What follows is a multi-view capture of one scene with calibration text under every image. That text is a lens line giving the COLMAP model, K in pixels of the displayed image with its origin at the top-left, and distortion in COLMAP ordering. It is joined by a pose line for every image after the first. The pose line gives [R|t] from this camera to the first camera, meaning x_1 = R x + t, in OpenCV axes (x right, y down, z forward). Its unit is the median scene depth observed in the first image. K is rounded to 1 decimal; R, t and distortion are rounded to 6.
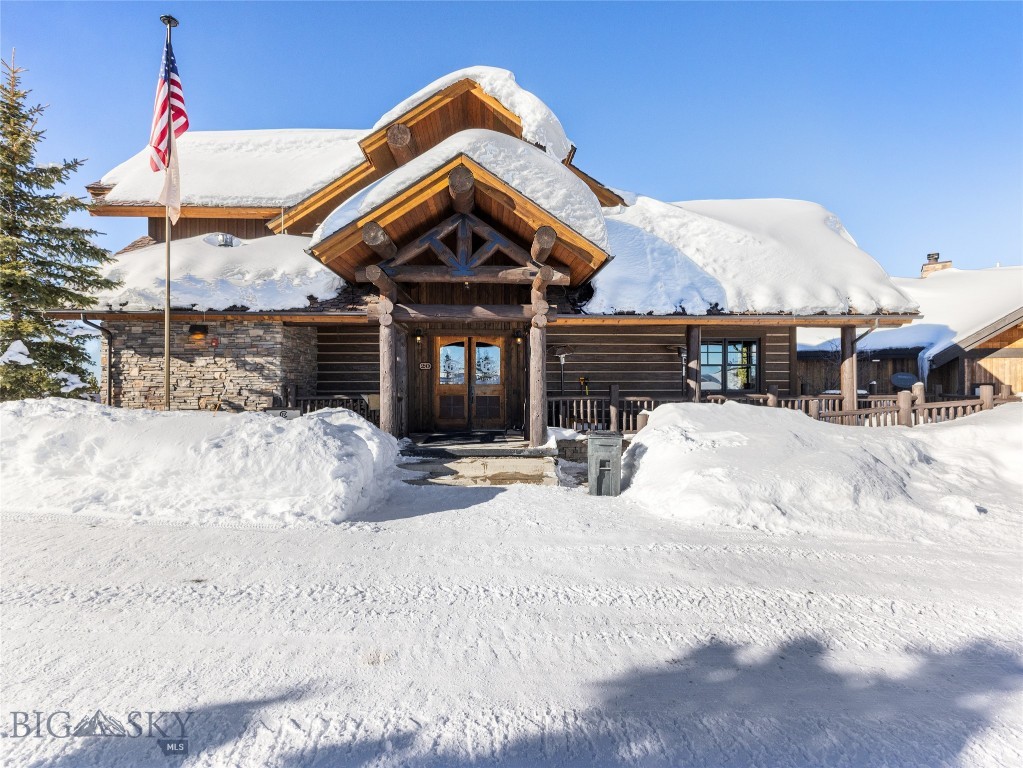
lens RADIAL K [[545.9, 0, 512.1], [0, 545.9, 382.5], [0, 0, 1]] dist [0.004093, -0.001518]
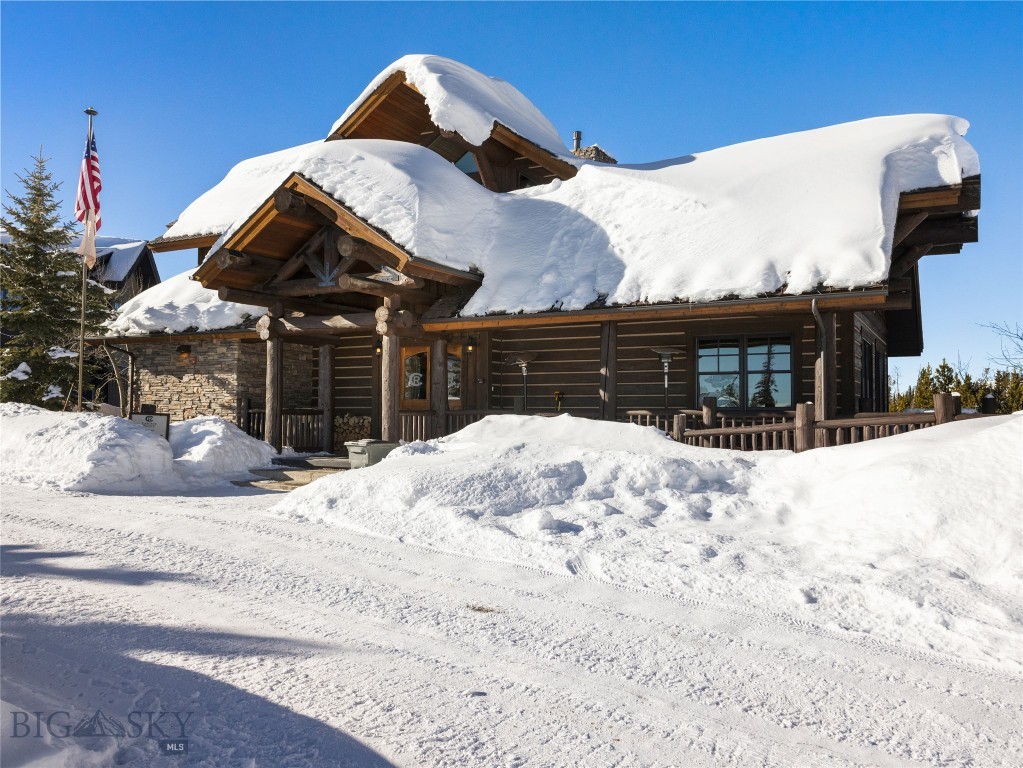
lens RADIAL K [[835.9, 0, 510.4], [0, 835.9, 382.7], [0, 0, 1]] dist [0.046356, 0.000710]
pose [[0.849860, -0.013777, -0.526828, 0.895748], [-0.008537, 0.999167, -0.039901, 0.034606], [0.526939, 0.038408, 0.849035, -0.107691]]
